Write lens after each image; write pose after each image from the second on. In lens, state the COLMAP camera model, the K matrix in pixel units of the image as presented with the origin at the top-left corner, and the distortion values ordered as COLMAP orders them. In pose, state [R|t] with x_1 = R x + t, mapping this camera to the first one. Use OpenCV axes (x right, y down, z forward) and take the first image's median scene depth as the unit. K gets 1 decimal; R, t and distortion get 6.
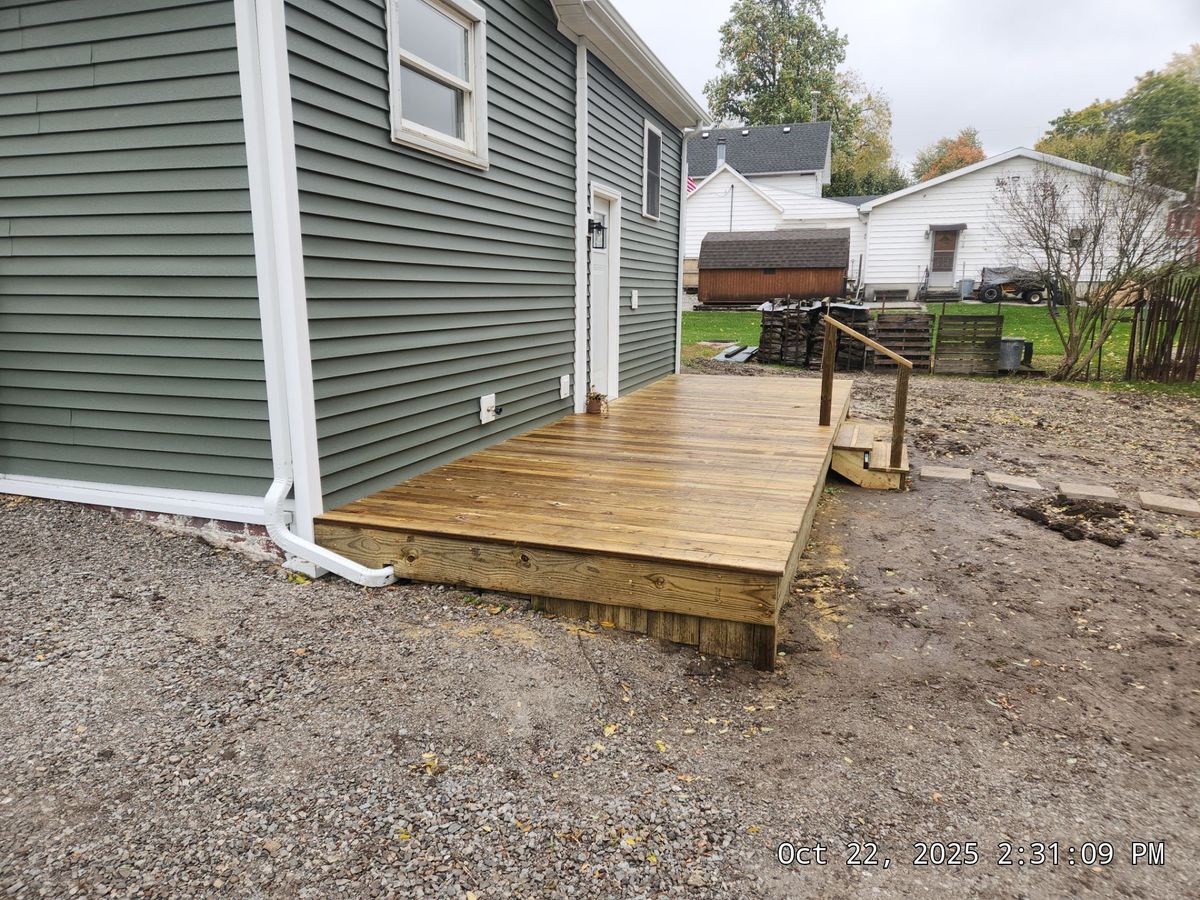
lens RADIAL K [[807.6, 0, 597.9], [0, 807.6, 444.9], [0, 0, 1]] dist [0.060462, -0.043576]
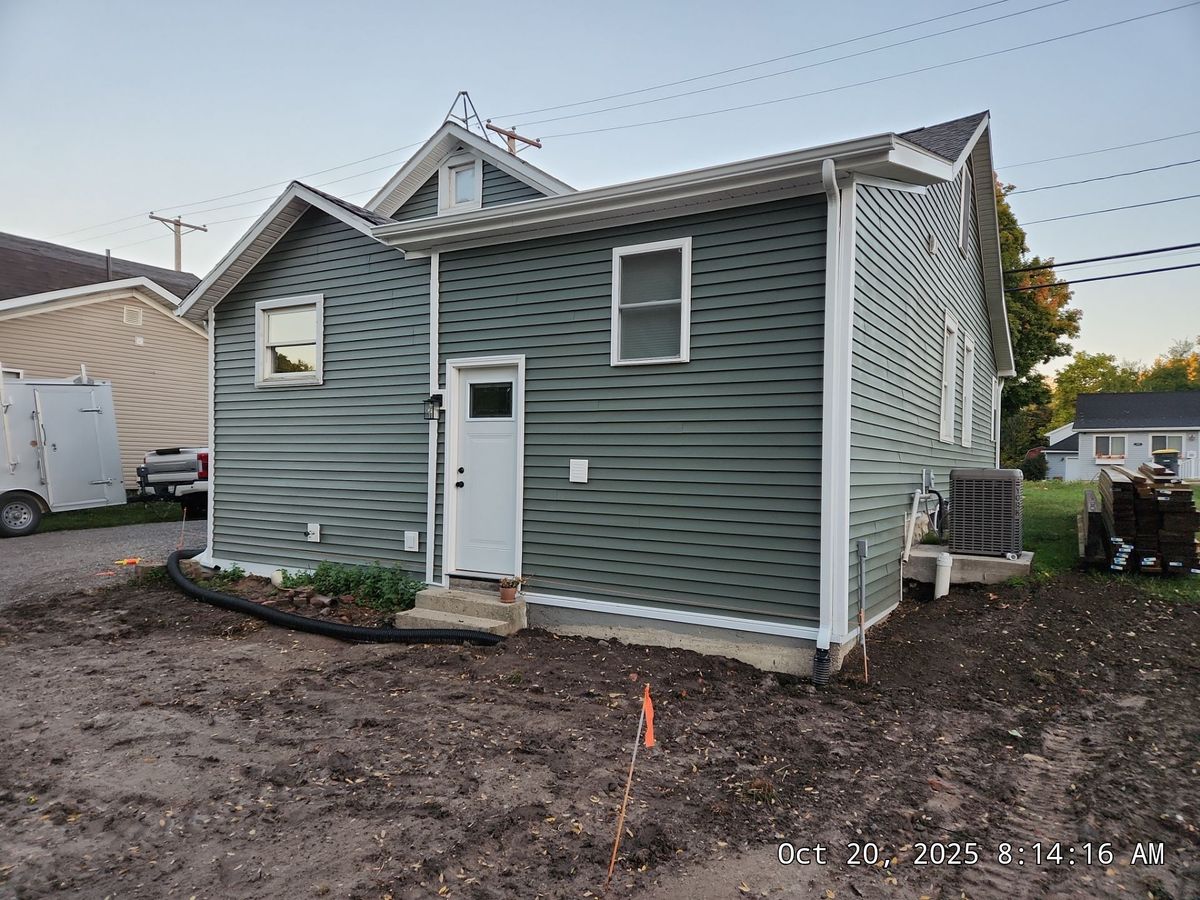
lens RADIAL K [[807.6, 0, 600.1], [0, 807.6, 456.6], [0, 0, 1]] dist [0.060462, -0.043576]
pose [[-0.224572, -0.023399, -0.974177, 1.247076], [-0.204205, 0.978644, 0.023568, -0.332254], [0.952821, 0.204225, -0.224554, 1.832873]]
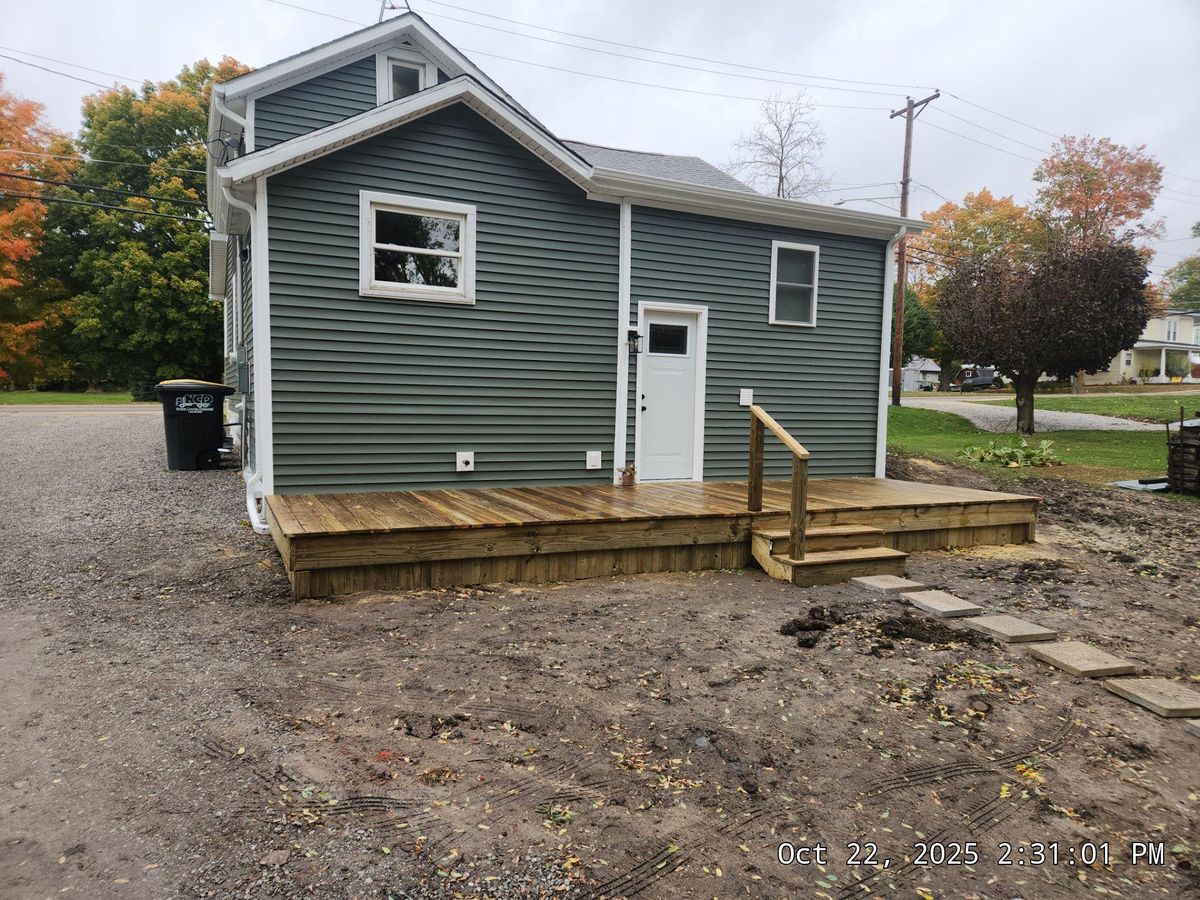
lens RADIAL K [[807.6, 0, 600.9], [0, 807.6, 451.6], [0, 0, 1]] dist [0.060462, -0.043576]
pose [[0.693558, 0.051464, -0.718560, 1.084152], [-0.151171, 0.985634, -0.075319, 0.010179], [0.704361, 0.160863, 0.691374, 0.163464]]
